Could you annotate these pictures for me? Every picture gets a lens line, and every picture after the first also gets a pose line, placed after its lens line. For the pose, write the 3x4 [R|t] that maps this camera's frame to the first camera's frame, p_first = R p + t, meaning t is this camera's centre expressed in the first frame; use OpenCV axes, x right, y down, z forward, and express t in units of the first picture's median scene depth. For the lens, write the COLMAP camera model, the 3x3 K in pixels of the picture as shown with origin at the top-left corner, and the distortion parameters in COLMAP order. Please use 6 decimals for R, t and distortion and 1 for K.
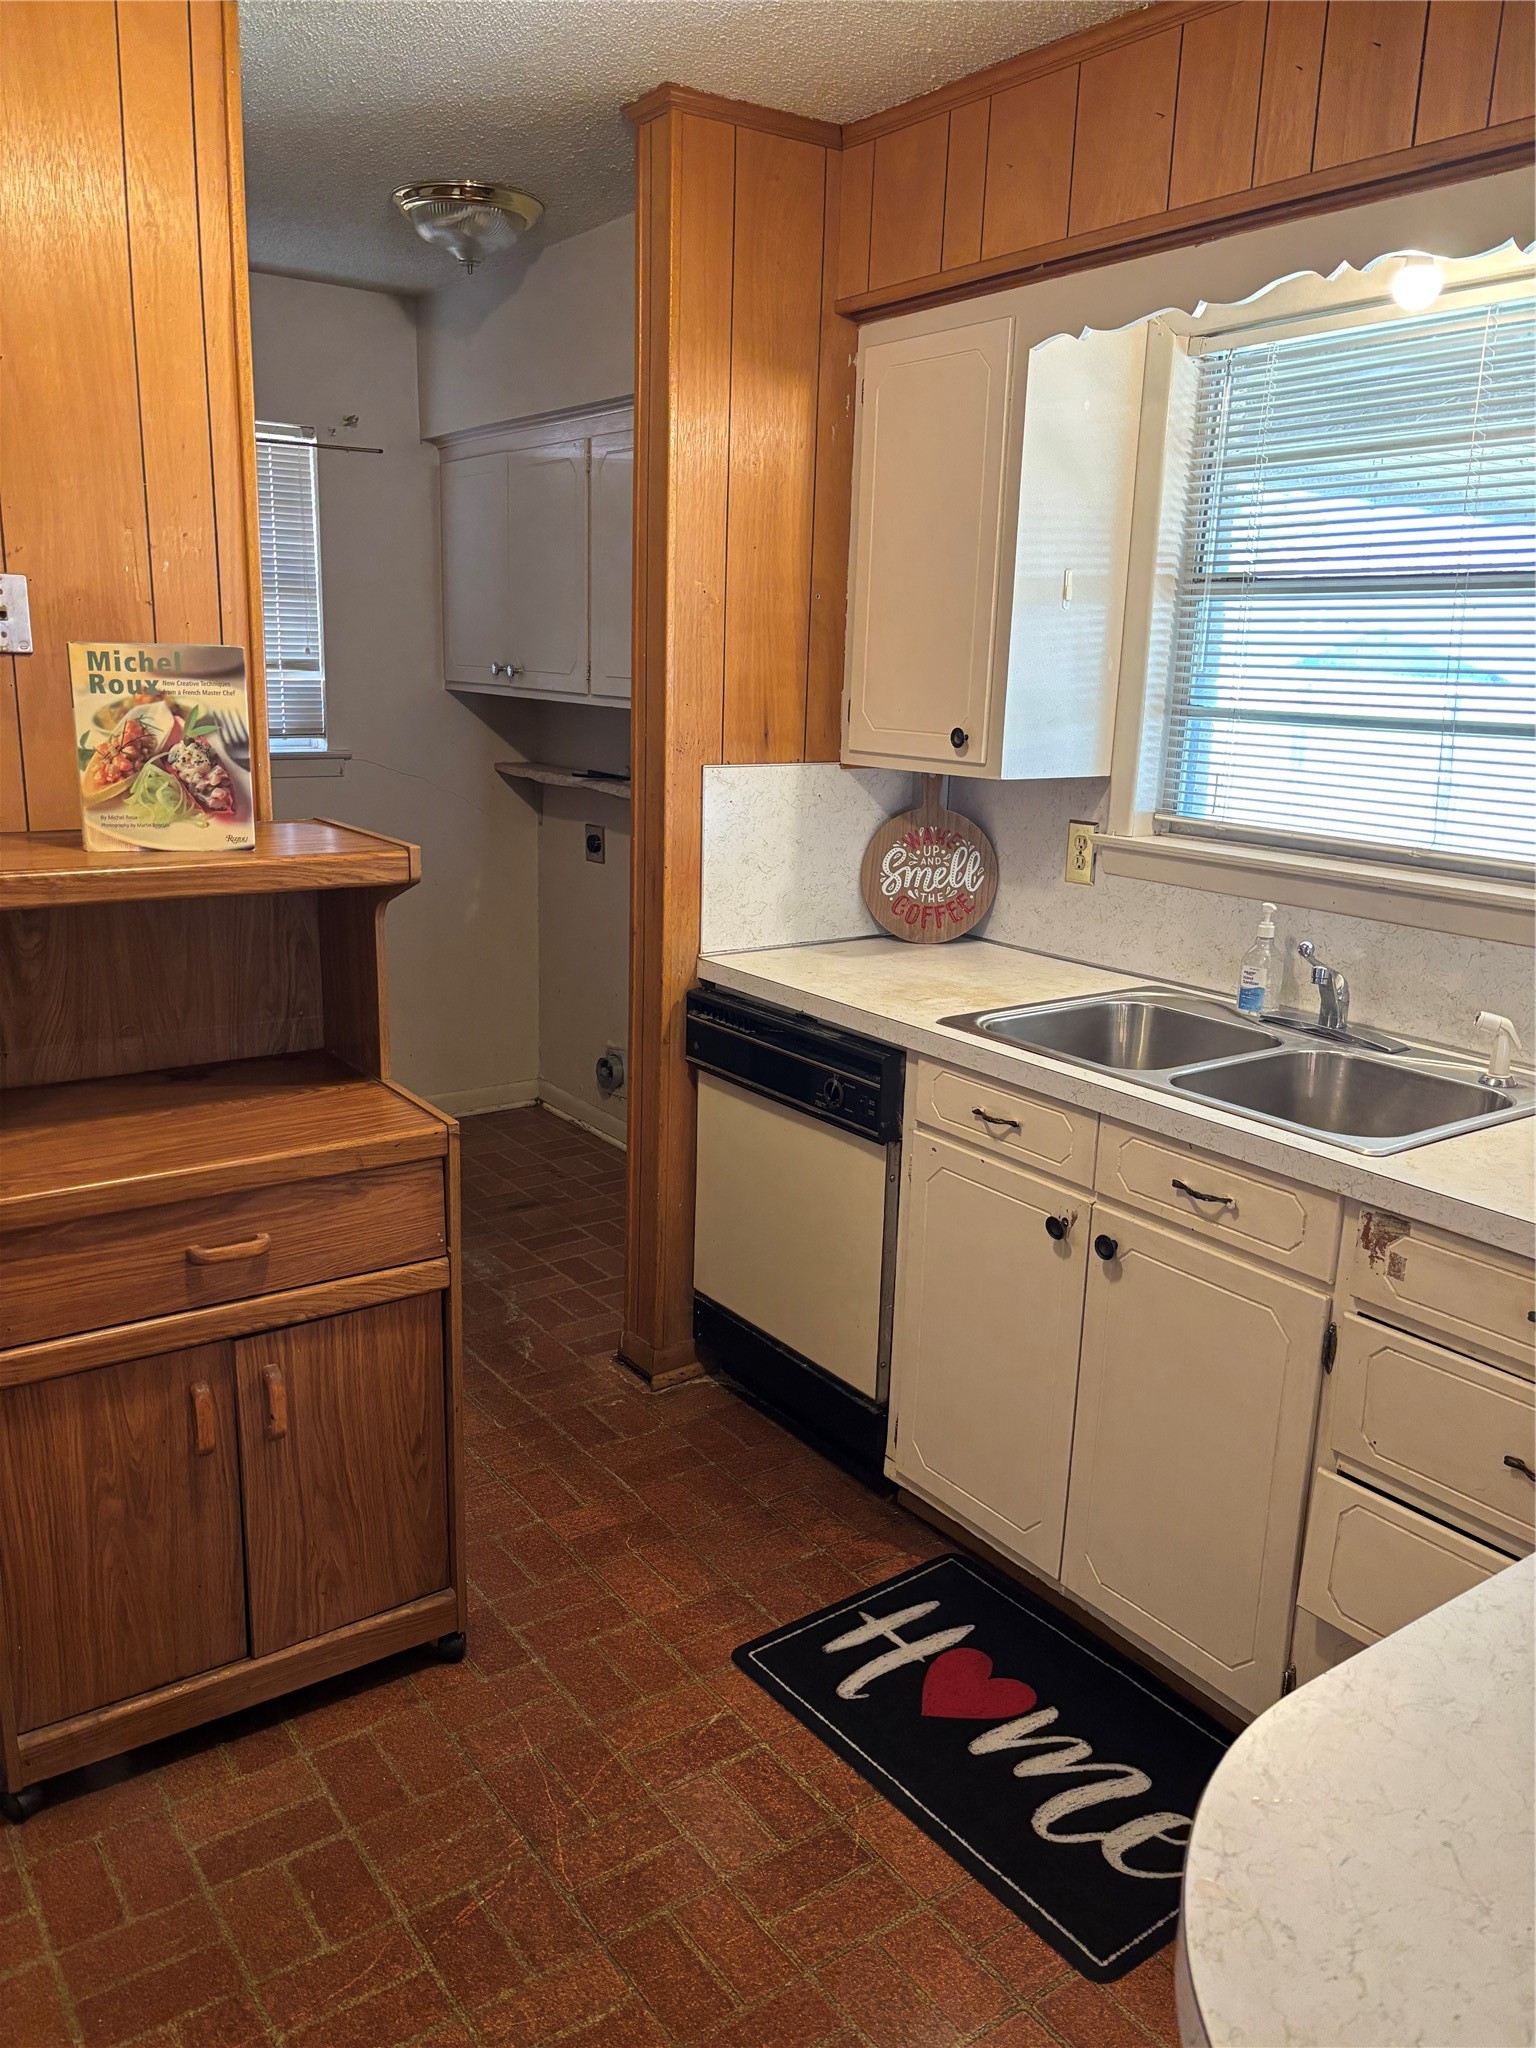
lens RADIAL K [[1556.6, 0, 758.5], [0, 1556.6, 1031.5], [0, 0, 1]] dist [0.020263, -0.020968]
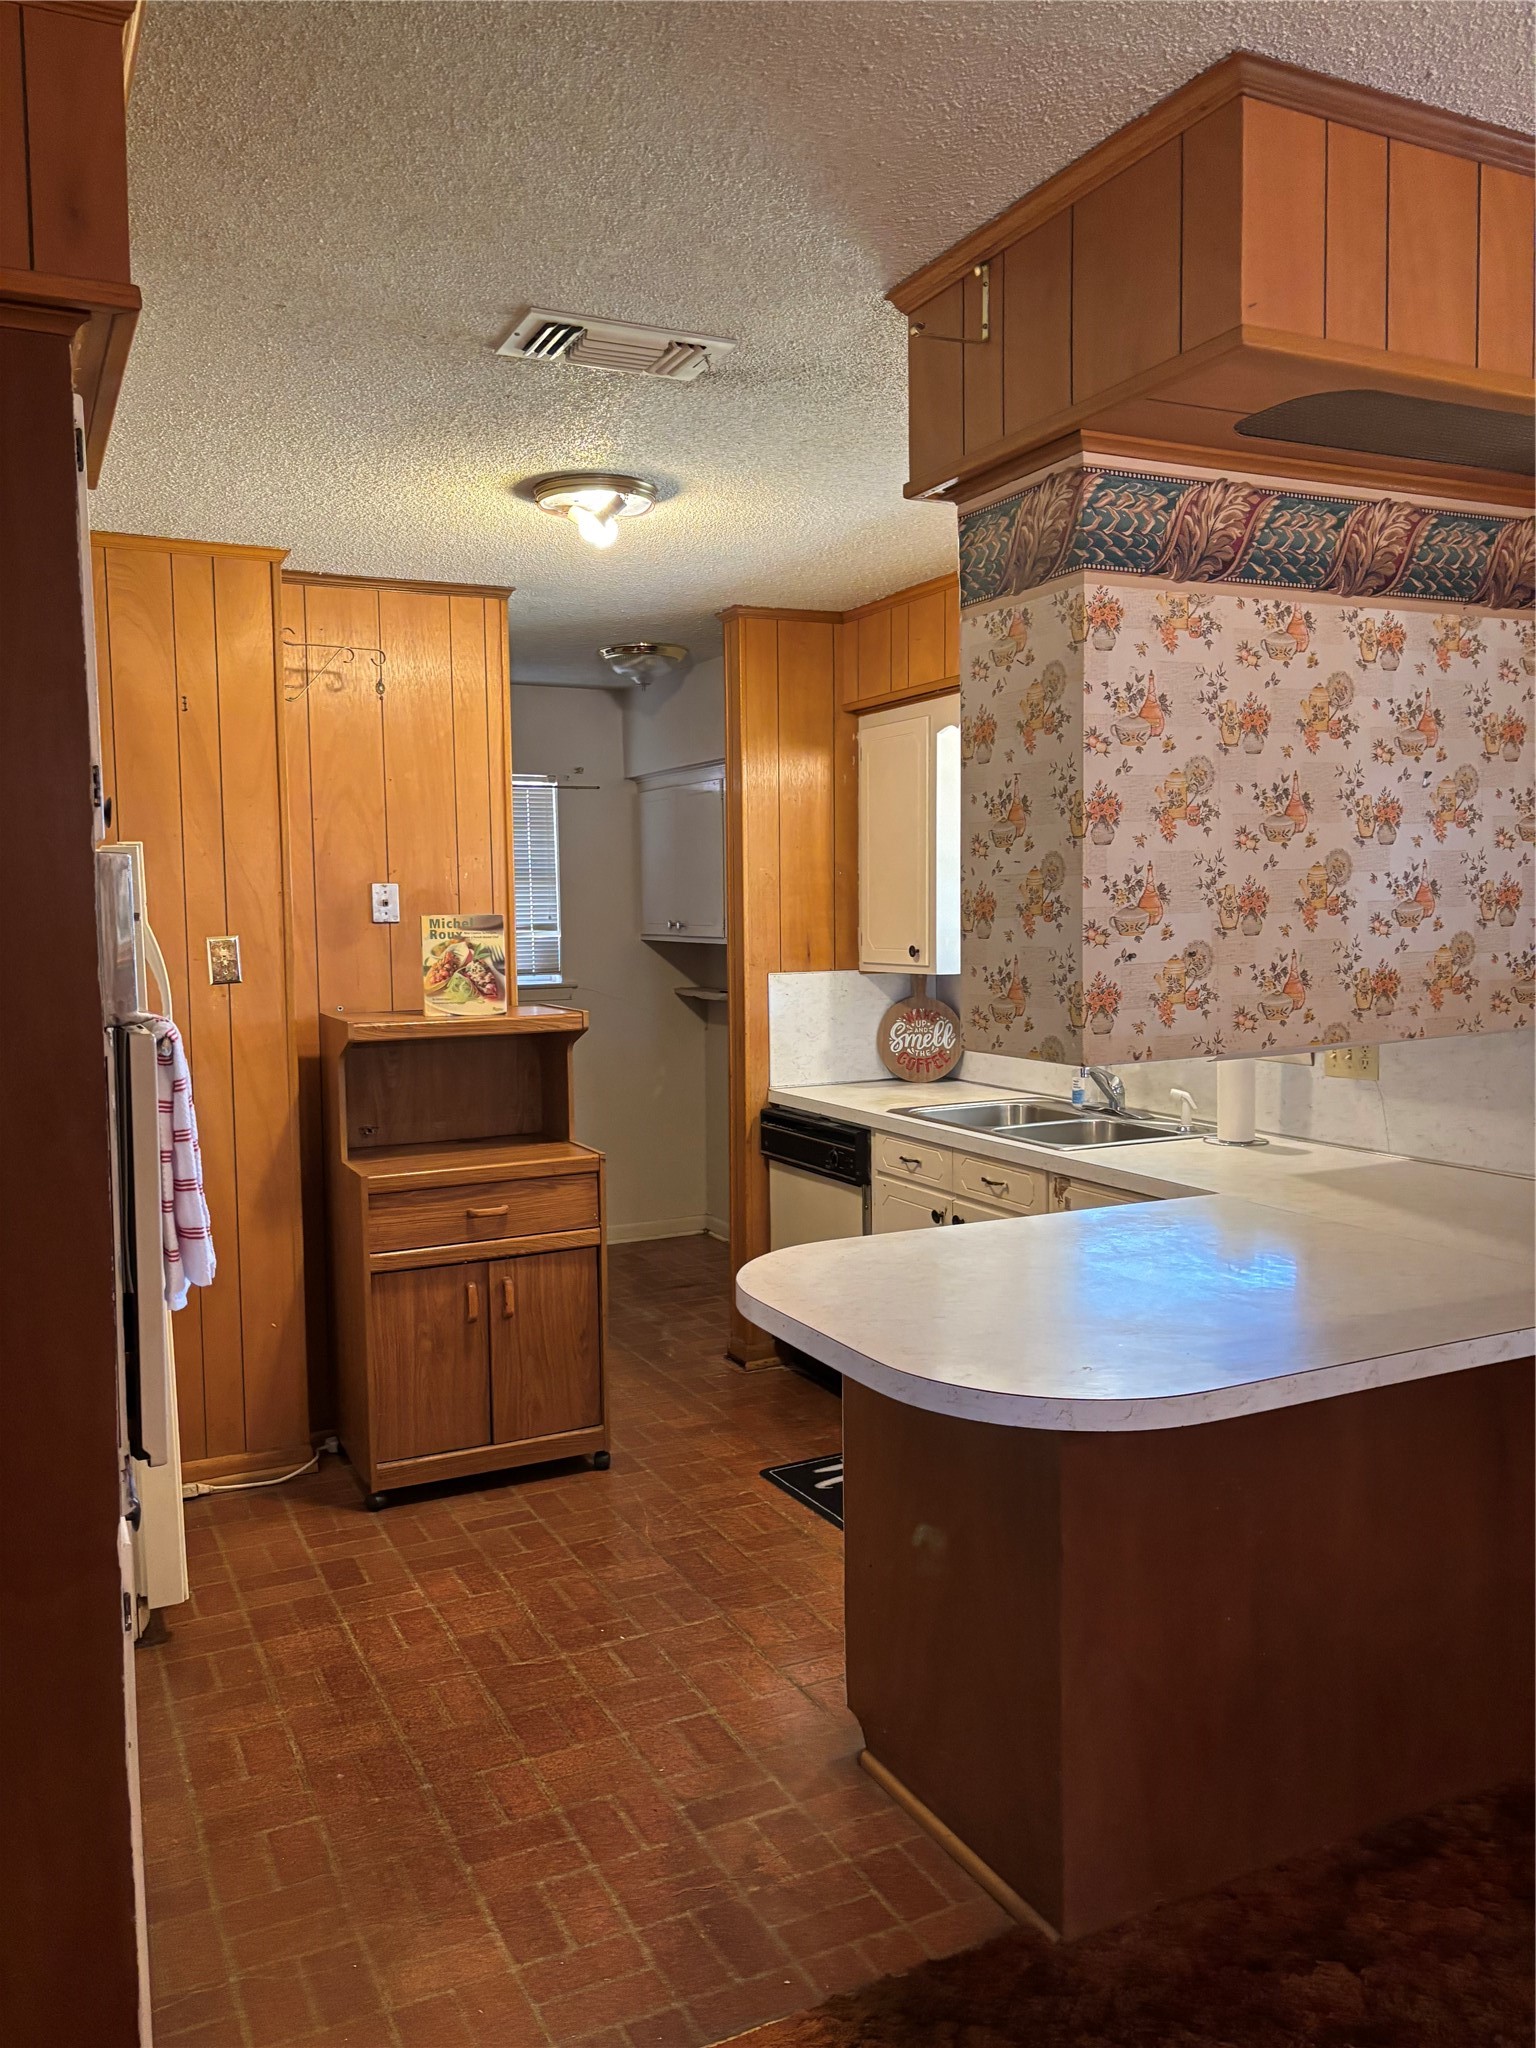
lens RADIAL K [[1556.6, 0, 759.8], [0, 1556.6, 1019.0], [0, 0, 1]] dist [0.020263, -0.020968]
pose [[0.987105, -0.028166, -0.157580, 0.250295], [0.001298, 0.985774, -0.168070, 0.181794], [0.160072, 0.165698, 0.973099, -0.710656]]
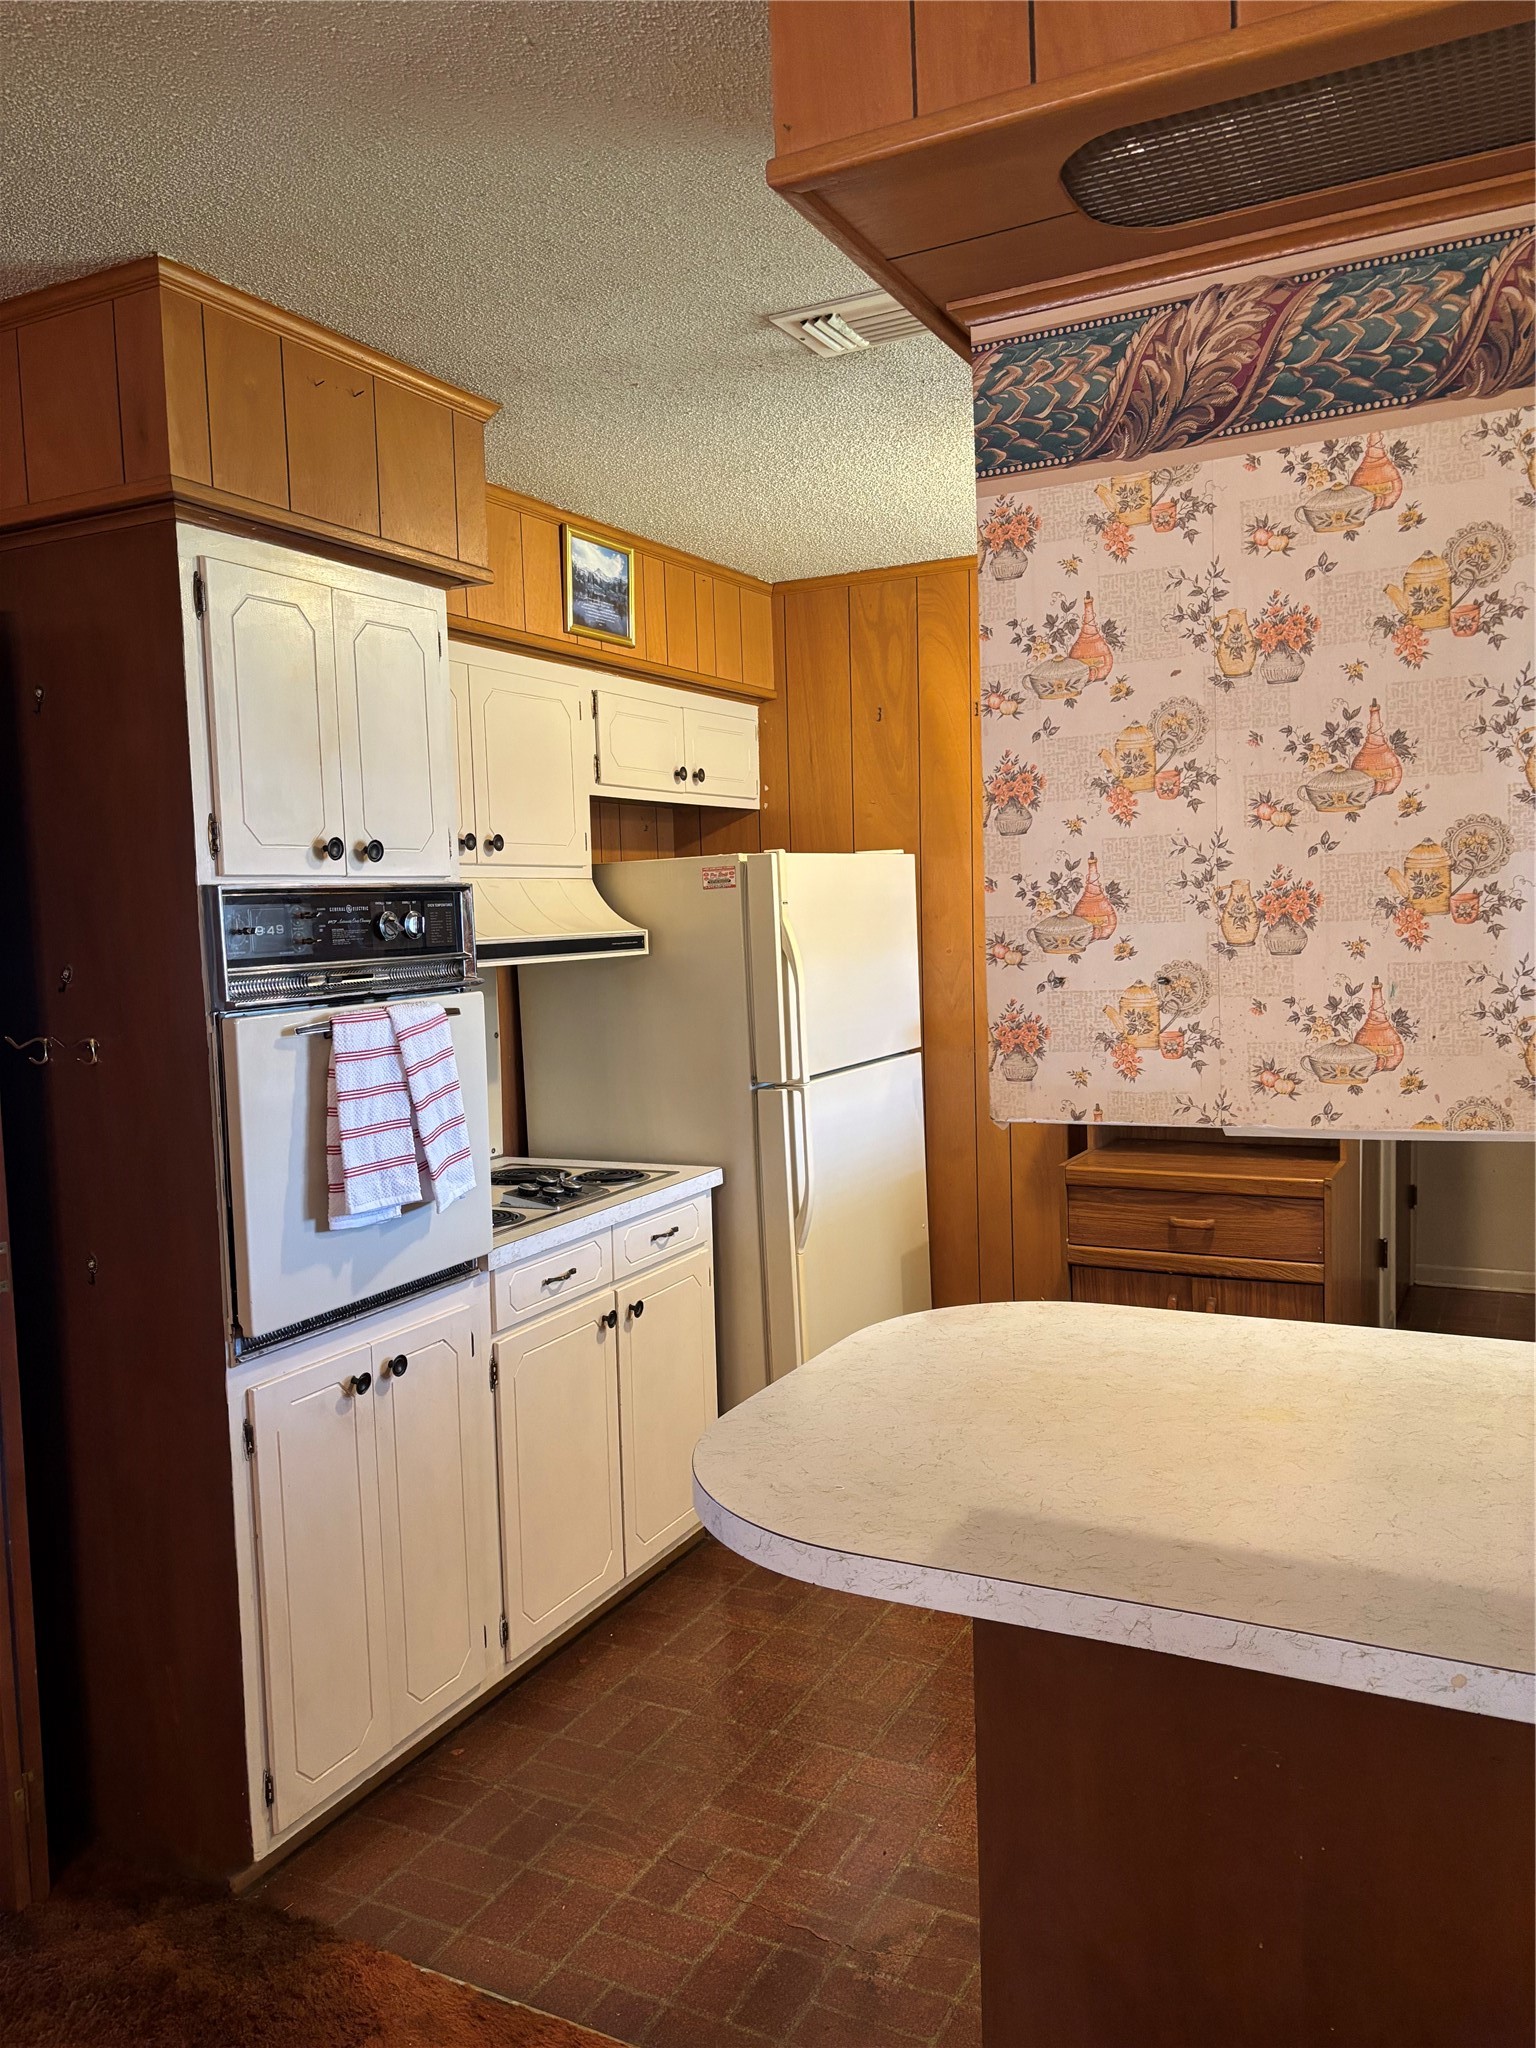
lens RADIAL K [[1556.6, 0, 748.8], [0, 1556.6, 1023.6], [0, 0, 1]] dist [0.020263, -0.020968]
pose [[0.453091, 0.026013, -0.891085, 0.827482], [-0.169206, 0.983913, -0.057313, 0.080335], [0.875259, 0.176745, 0.450204, -0.250706]]
